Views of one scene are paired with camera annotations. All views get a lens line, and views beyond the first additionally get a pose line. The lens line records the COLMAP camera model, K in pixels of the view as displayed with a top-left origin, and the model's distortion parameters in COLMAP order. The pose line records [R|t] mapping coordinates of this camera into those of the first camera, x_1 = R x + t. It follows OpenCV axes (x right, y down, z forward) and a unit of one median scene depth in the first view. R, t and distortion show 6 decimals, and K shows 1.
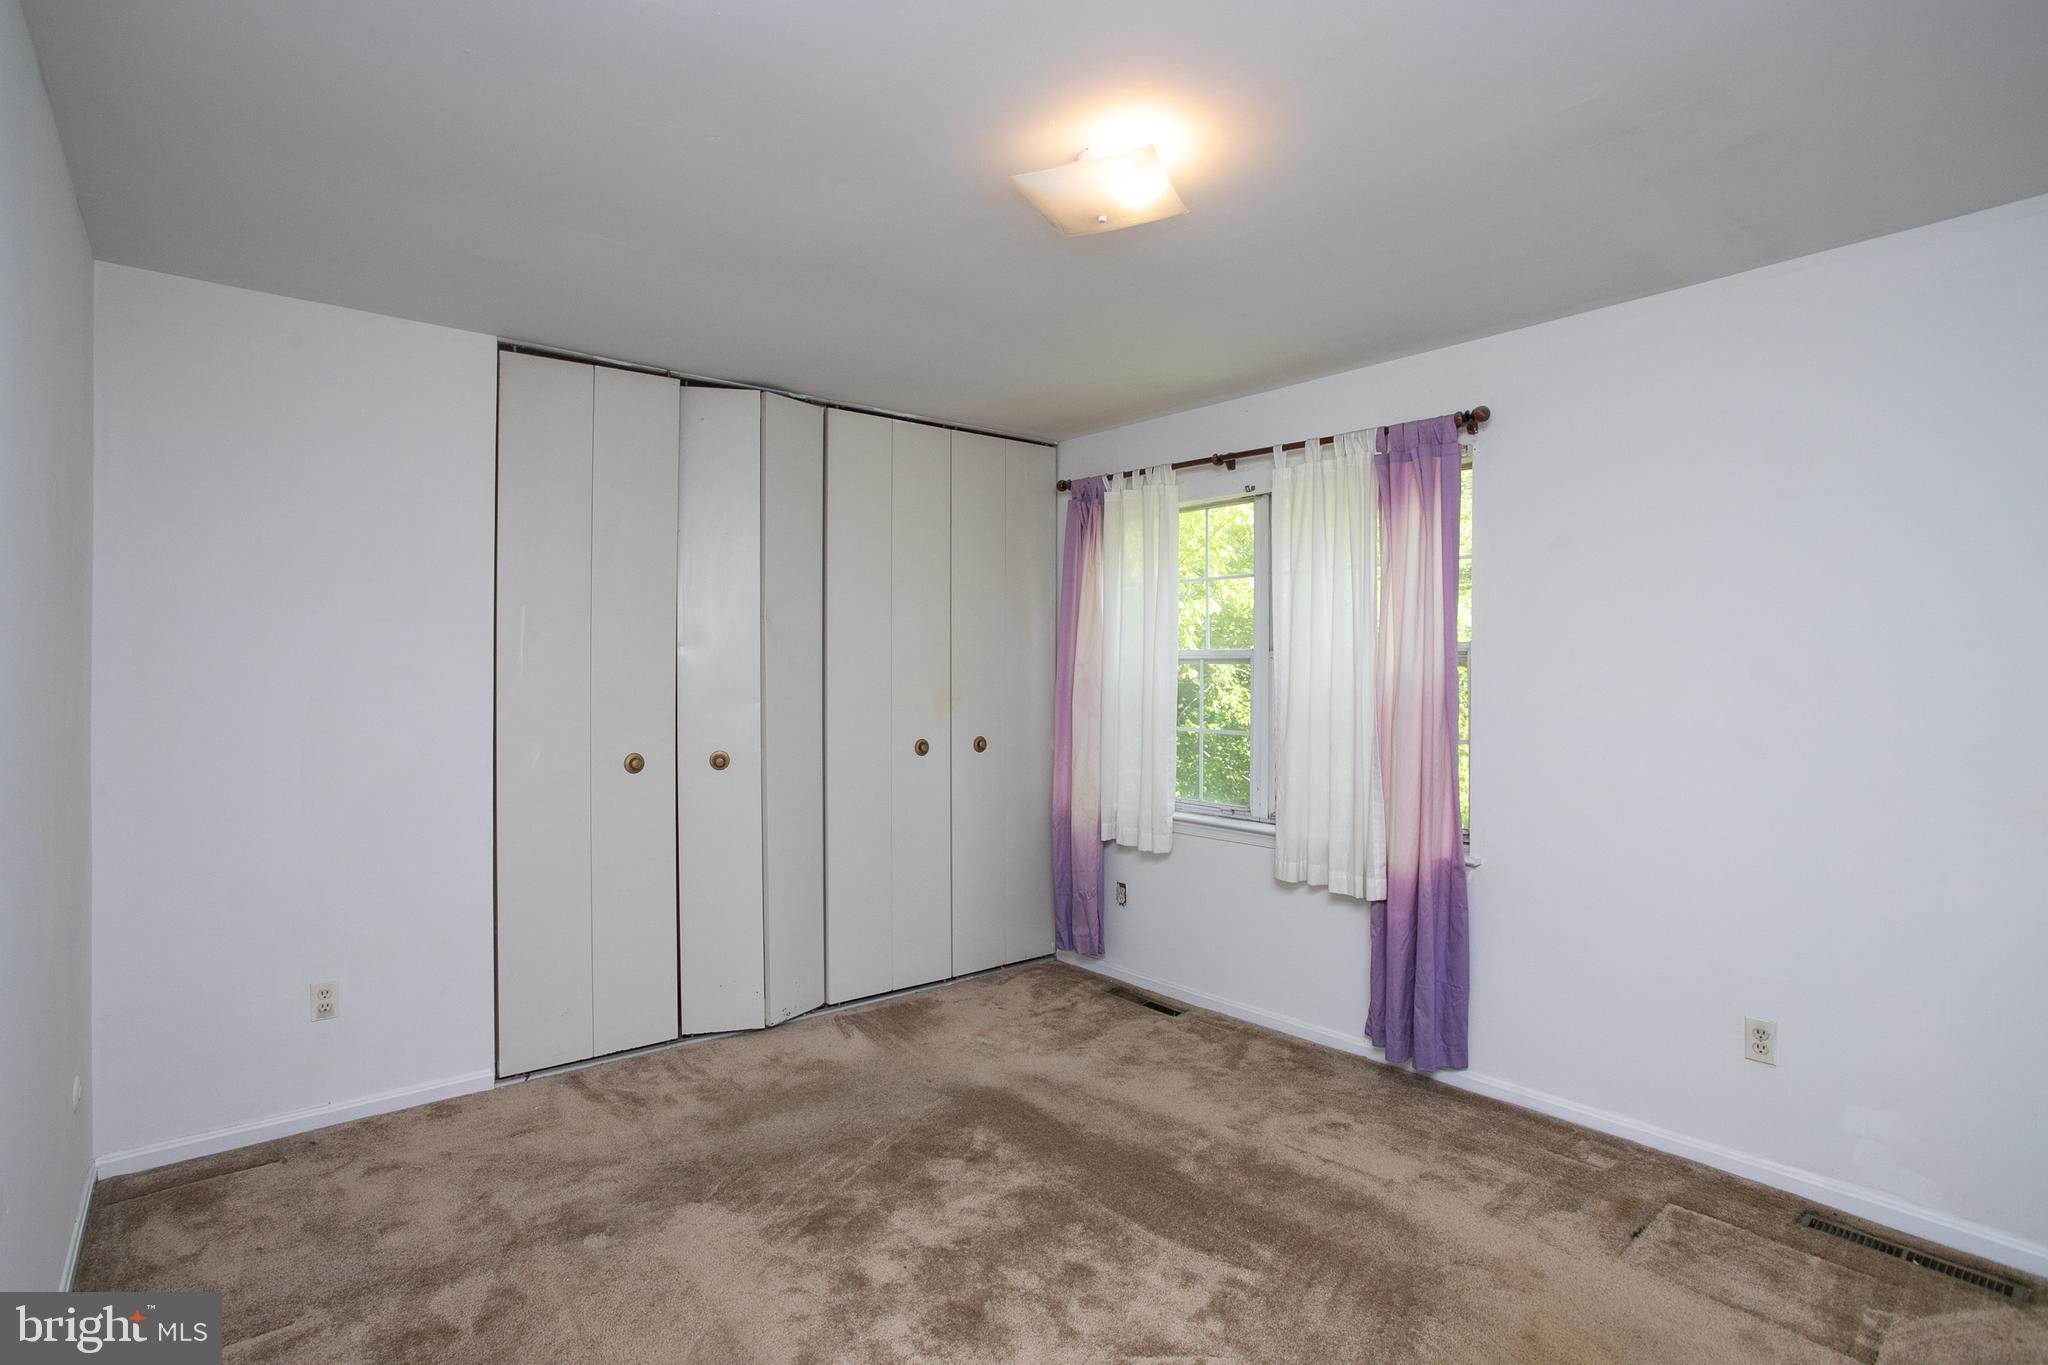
lens RADIAL K [[1010.2, 0, 1010.3], [0, 1010.2, 674.6], [0, 0, 1]] dist [-0.057858, 0.027821]
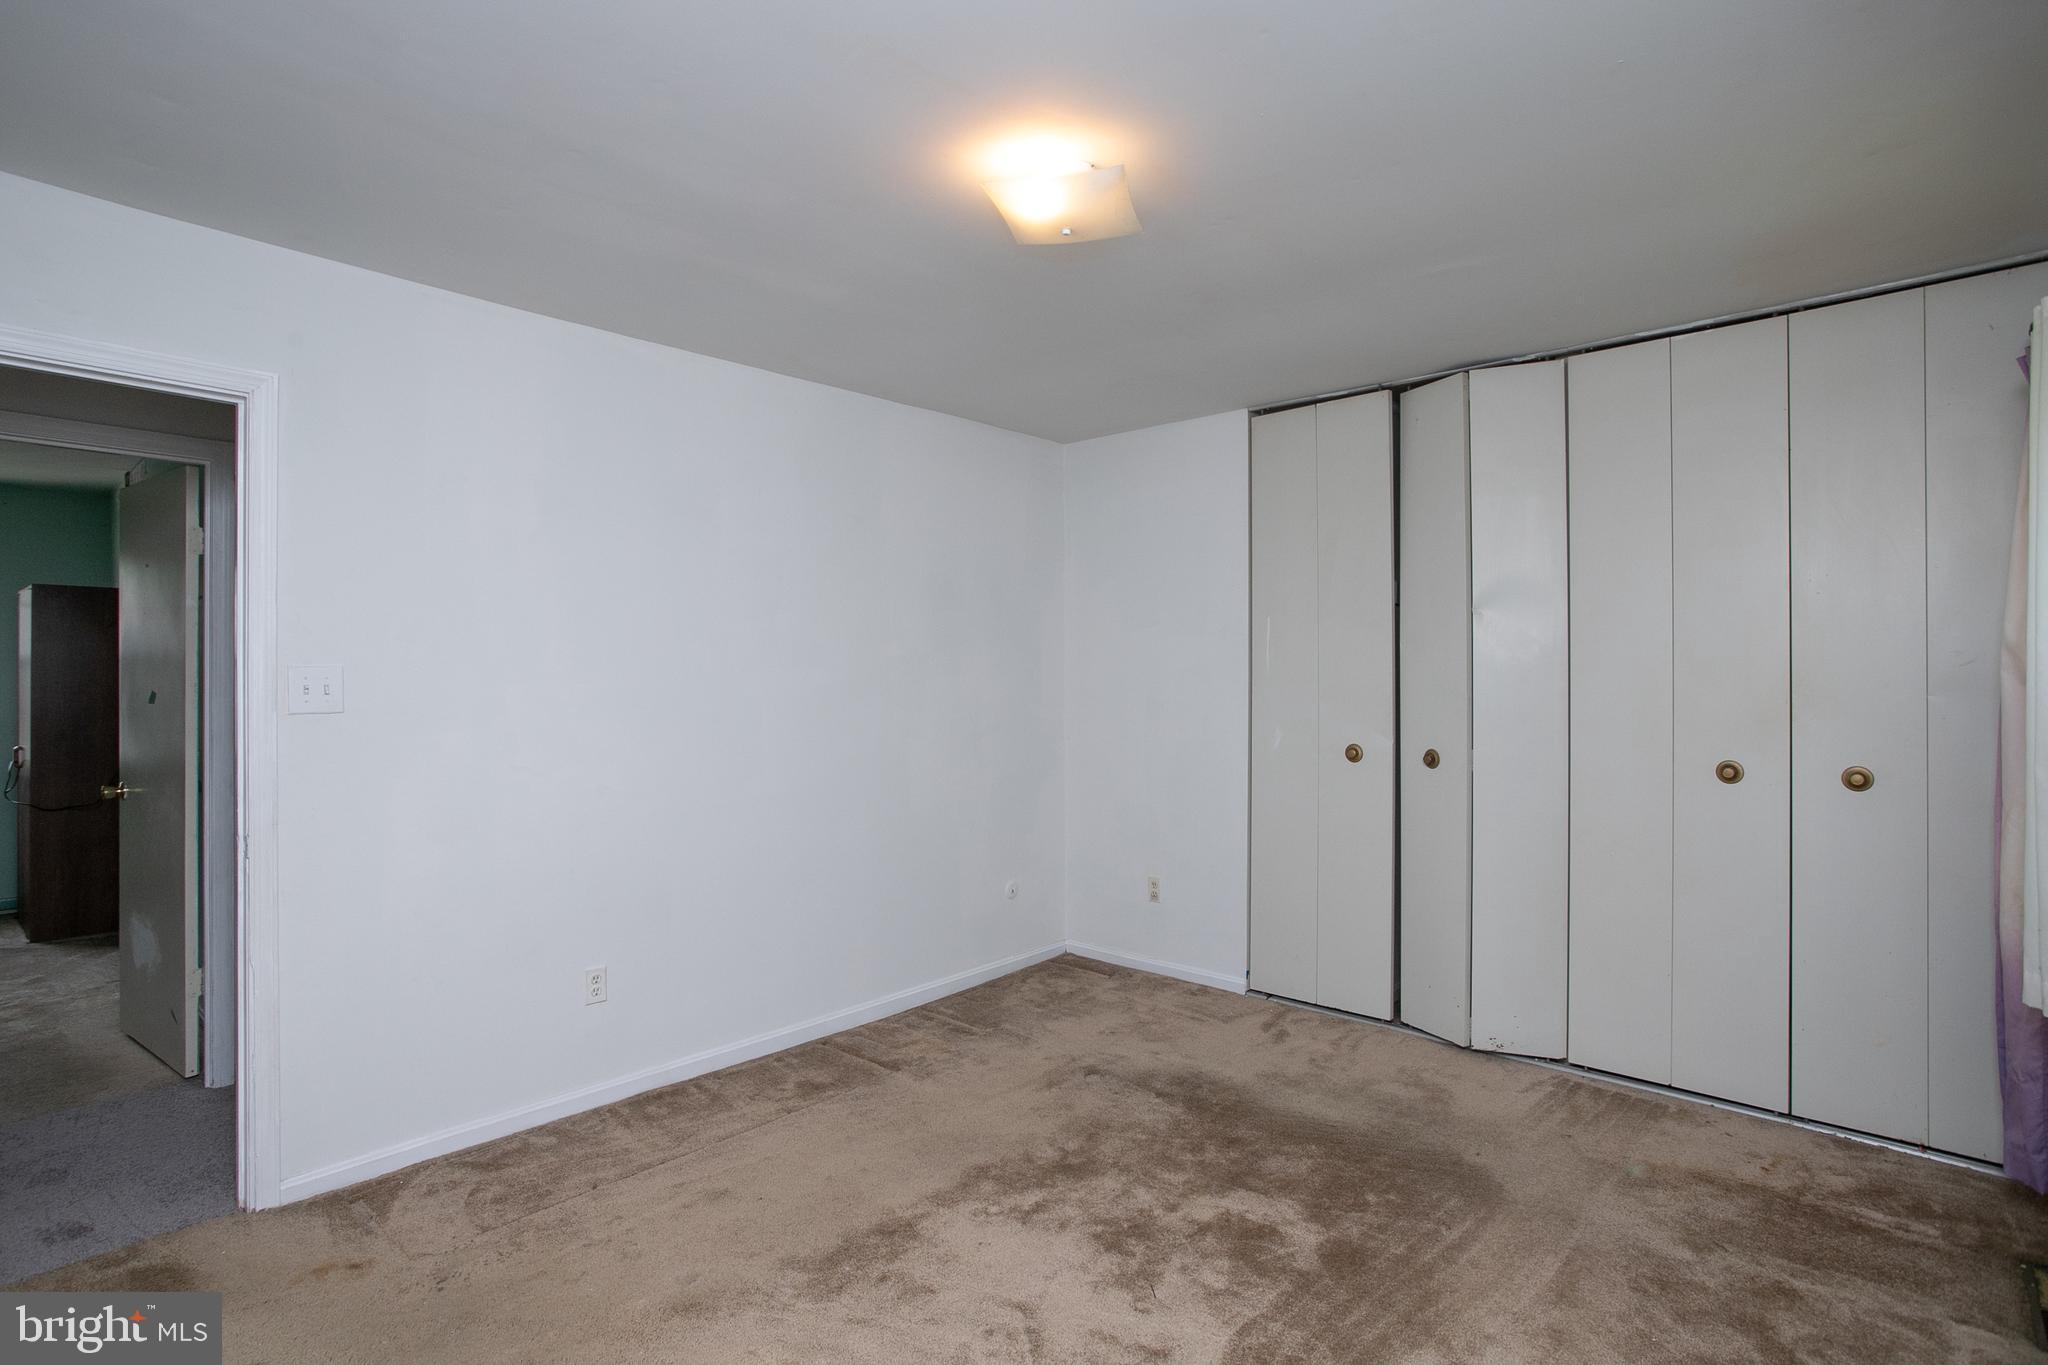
lens RADIAL K [[1010.2, 0, 1008.5], [0, 1010.2, 678.9], [0, 0, 1]] dist [-0.057858, 0.027821]
pose [[0.139734, 0.005748, -0.990172, 0.698873], [-0.000522, 0.999983, 0.005731, 0.000993], [0.990189, -0.000284, 0.139735, 0.499451]]
